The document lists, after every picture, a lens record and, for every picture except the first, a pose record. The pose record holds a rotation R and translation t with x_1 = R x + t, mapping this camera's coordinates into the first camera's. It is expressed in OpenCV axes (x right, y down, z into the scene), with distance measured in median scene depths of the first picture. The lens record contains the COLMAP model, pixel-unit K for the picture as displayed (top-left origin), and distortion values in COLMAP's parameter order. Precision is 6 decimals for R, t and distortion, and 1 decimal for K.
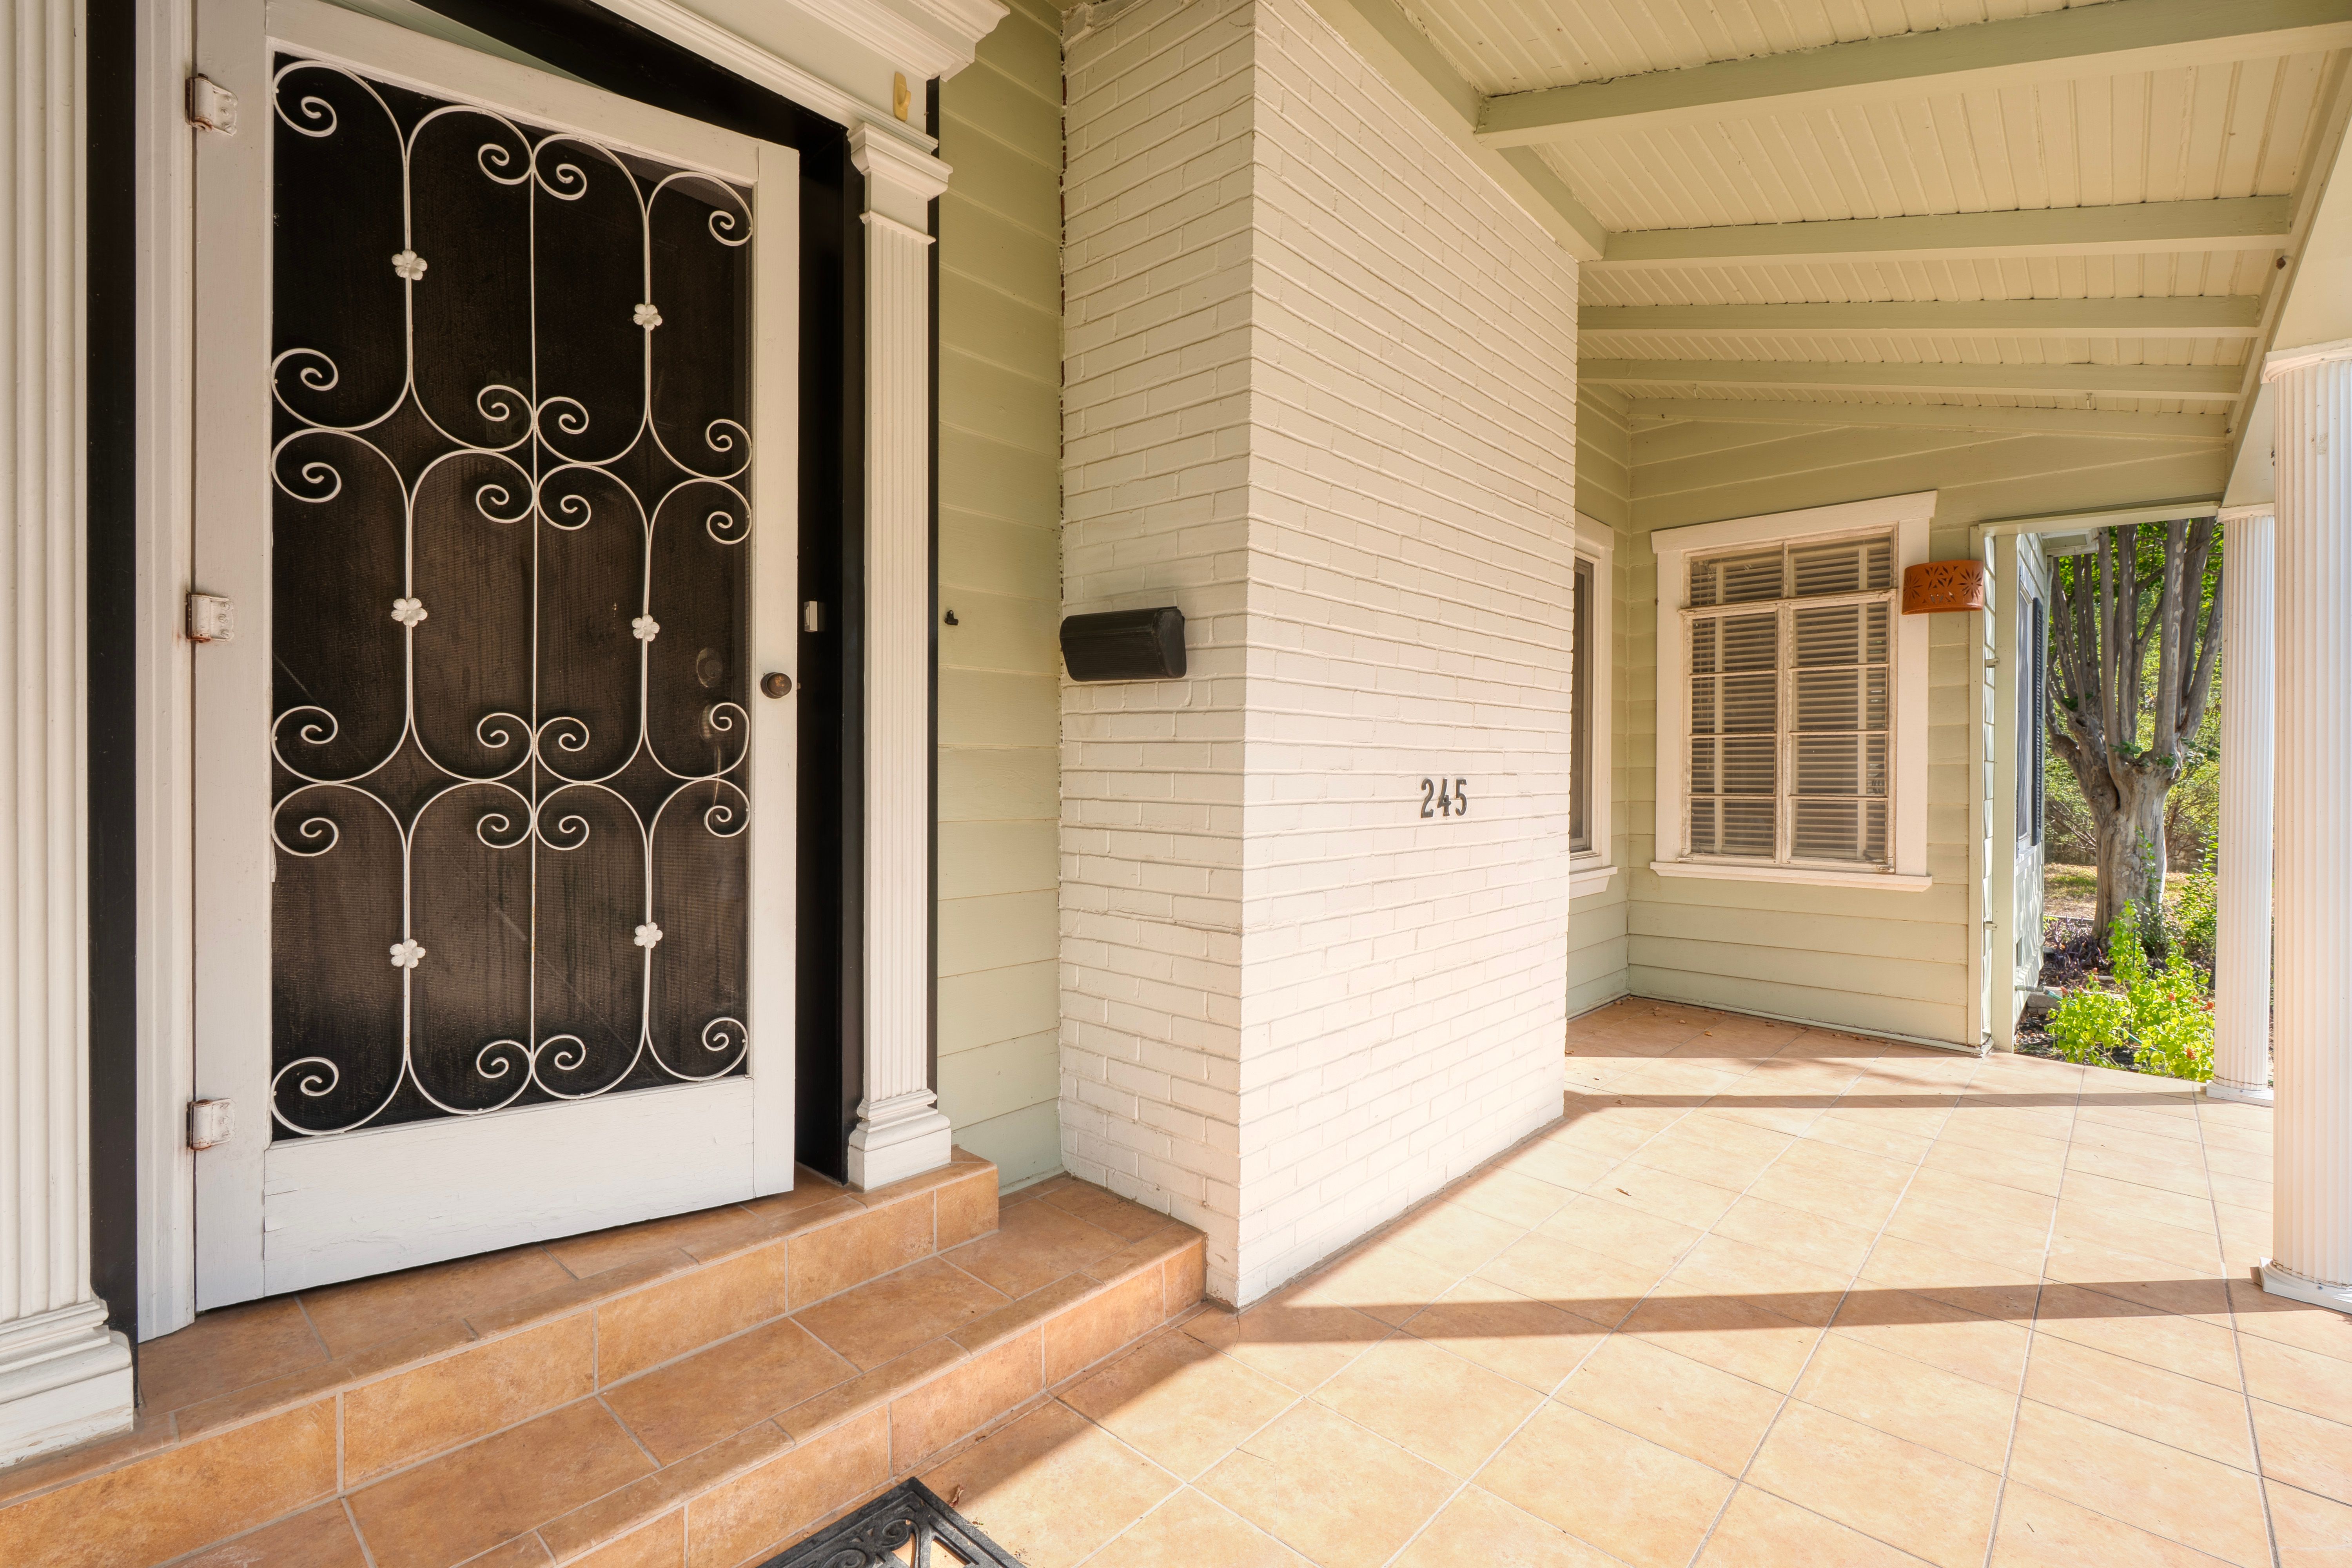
lens RADIAL K [[1074.9, 0, 1178.6], [0, 1074.9, 781.1], [0, 0, 1]] dist [-0.010409, 0.002523]
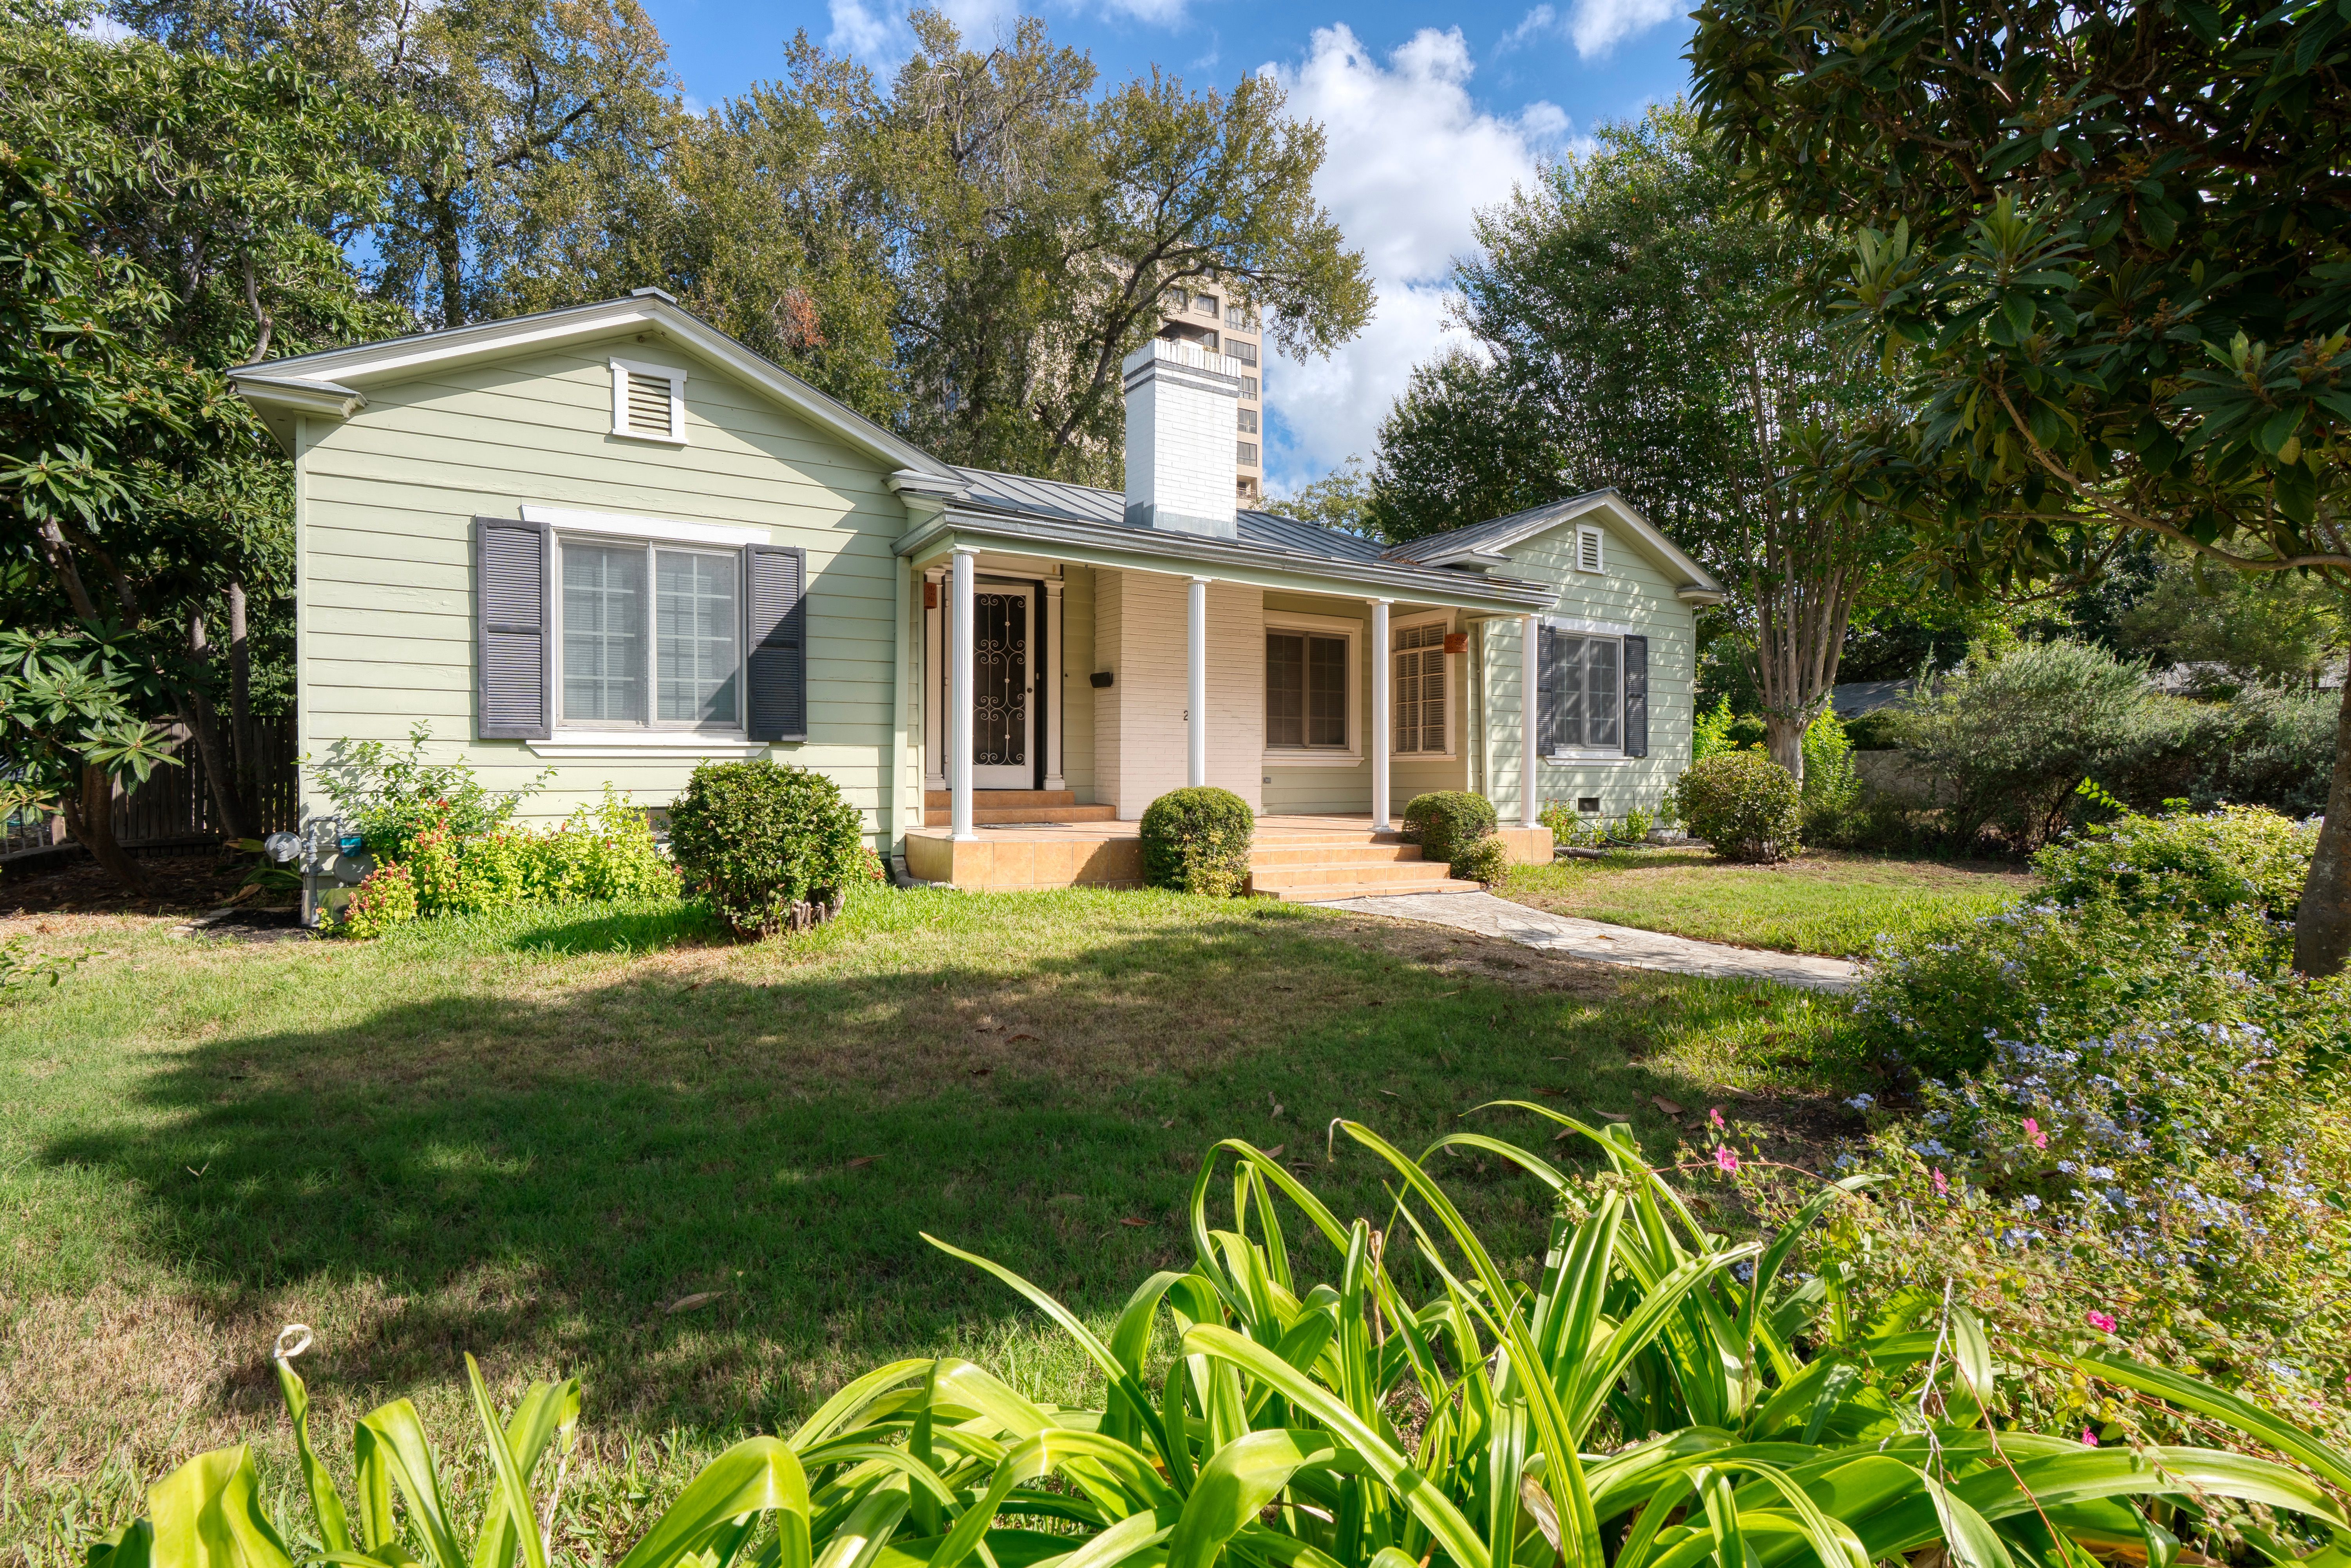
lens RADIAL K [[1074.6, 0, 1185.2], [0, 1074.6, 779.6], [0, 0, 1]] dist [-0.010409, 0.002523]
pose [[0.959469, 0.003566, -0.281791, 1.760171], [-0.003455, 0.999994, 0.000890, 0.327053], [0.281792, 0.000120, 0.959475, -3.668718]]
